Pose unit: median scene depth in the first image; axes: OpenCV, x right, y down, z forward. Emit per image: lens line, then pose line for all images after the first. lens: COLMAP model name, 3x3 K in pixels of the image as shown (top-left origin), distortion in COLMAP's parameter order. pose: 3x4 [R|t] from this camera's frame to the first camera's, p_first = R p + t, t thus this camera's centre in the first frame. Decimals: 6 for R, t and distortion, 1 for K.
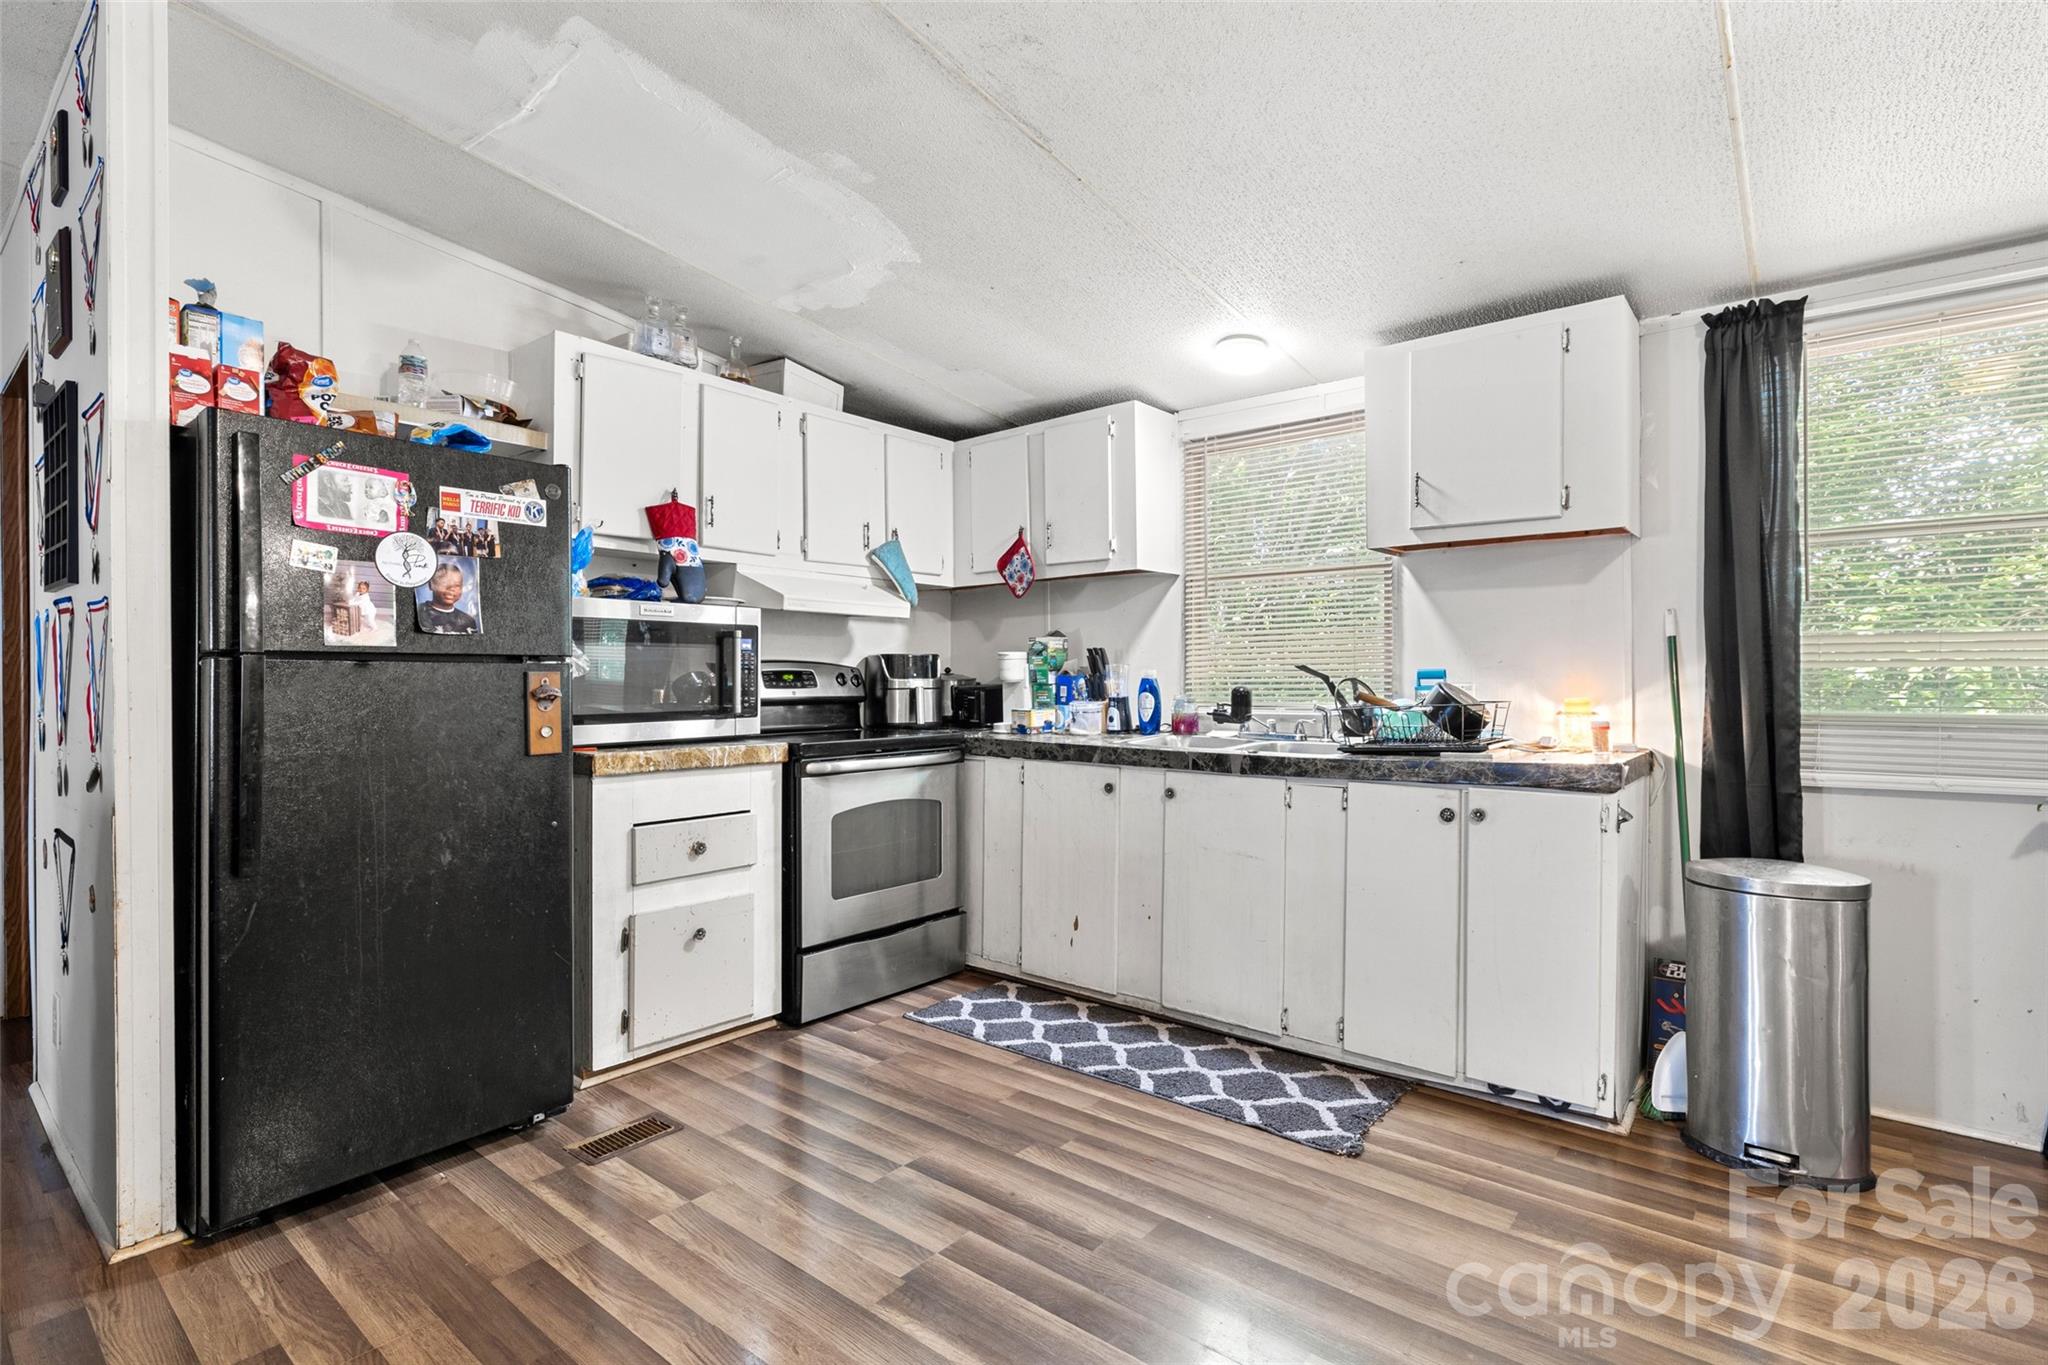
lens RADIAL K [[994.7, 0, 1029.6], [0, 994.7, 681.6], [0, 0, 1]] dist [-0.000510, -0.000342]
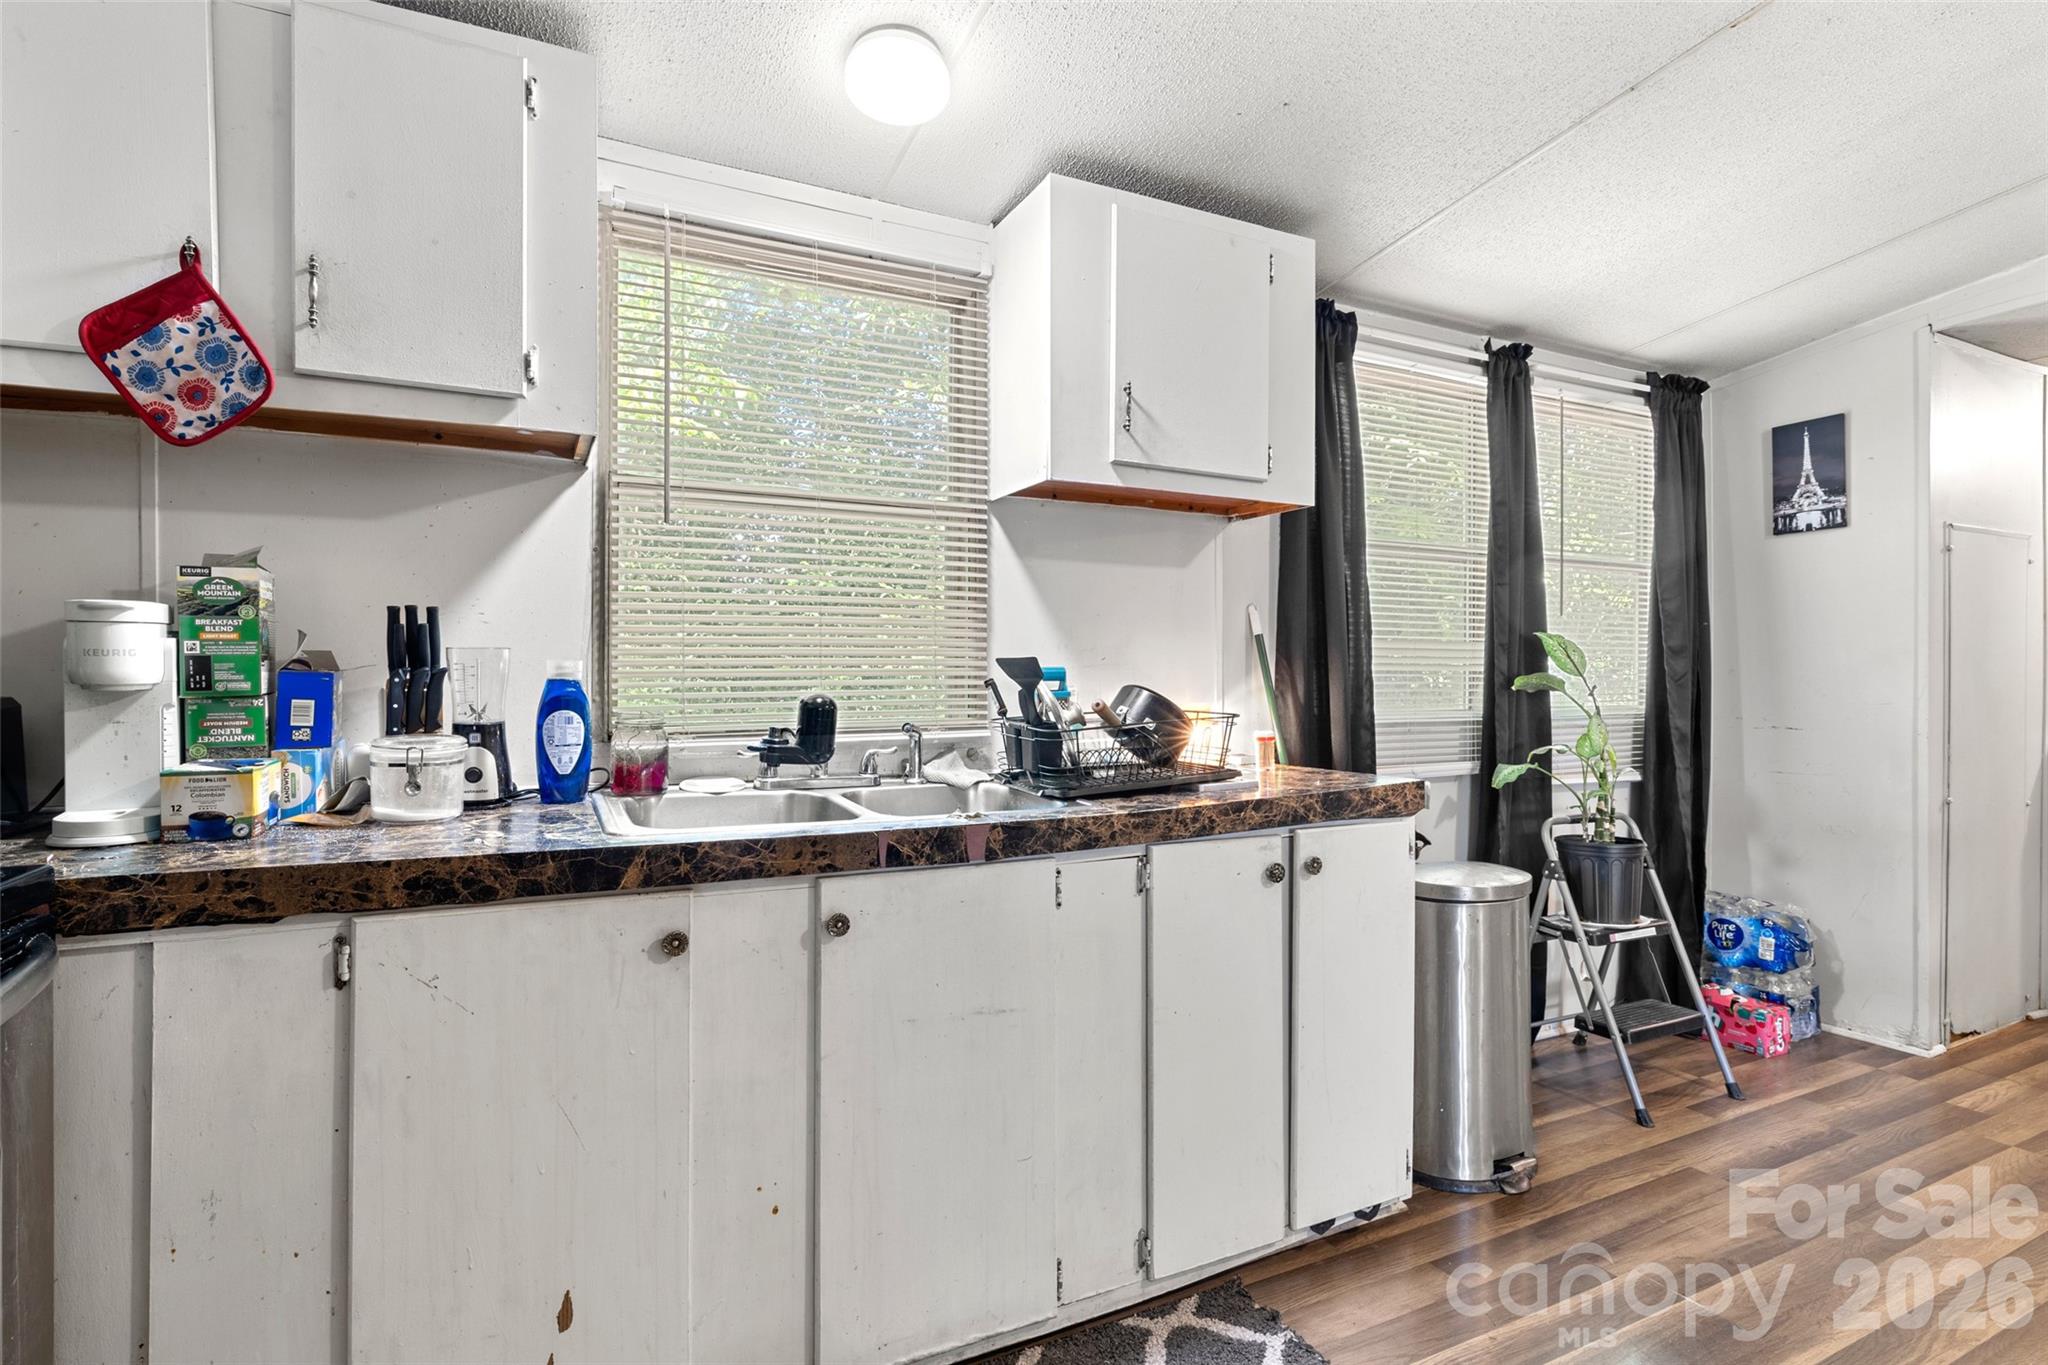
lens RADIAL K [[994.7, 0, 1022.0], [0, 994.7, 680.0], [0, 0, 1]] dist [-0.000510, -0.000342]
pose [[0.414127, -0.000671, 0.910219, -0.228219], [0.002192, 0.999998, -0.000260, -0.002656], [-0.910217, 0.002103, 0.414127, 0.666657]]
